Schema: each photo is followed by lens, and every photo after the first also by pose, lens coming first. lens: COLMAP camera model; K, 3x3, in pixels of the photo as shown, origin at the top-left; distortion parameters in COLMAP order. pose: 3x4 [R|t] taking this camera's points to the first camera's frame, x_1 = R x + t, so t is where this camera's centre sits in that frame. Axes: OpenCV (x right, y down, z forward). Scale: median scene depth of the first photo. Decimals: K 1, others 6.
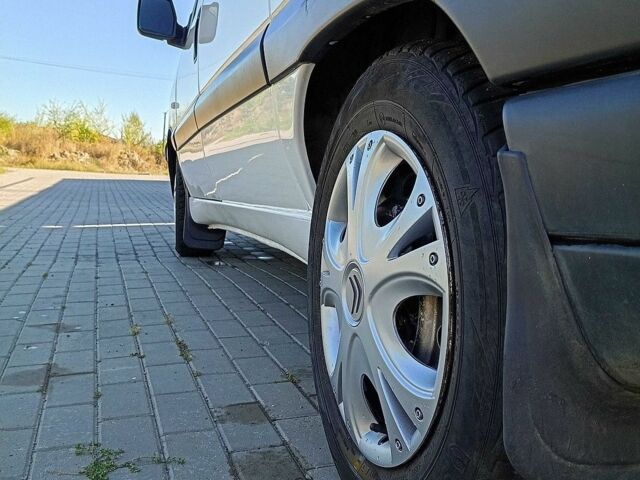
lens RADIAL K [[664.4, 0, 320.0], [0, 664.4, 240.0], [0, 0, 1]] dist [0.010389, -0.099356]
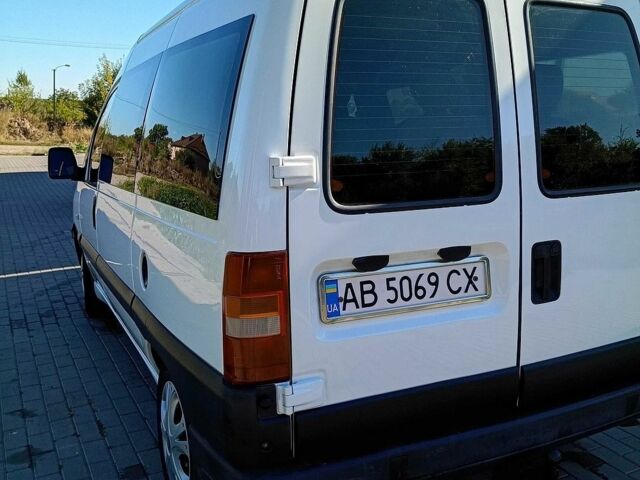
lens RADIAL K [[664.4, 0, 320.0], [0, 664.4, 240.0], [0, 0, 1]] dist [0.010389, -0.099356]
pose [[0.989260, -0.052529, 0.136403, 0.120979], [0.041910, 0.995946, 0.079589, -0.335406], [-0.140031, -0.073017, 0.987451, -0.605933]]
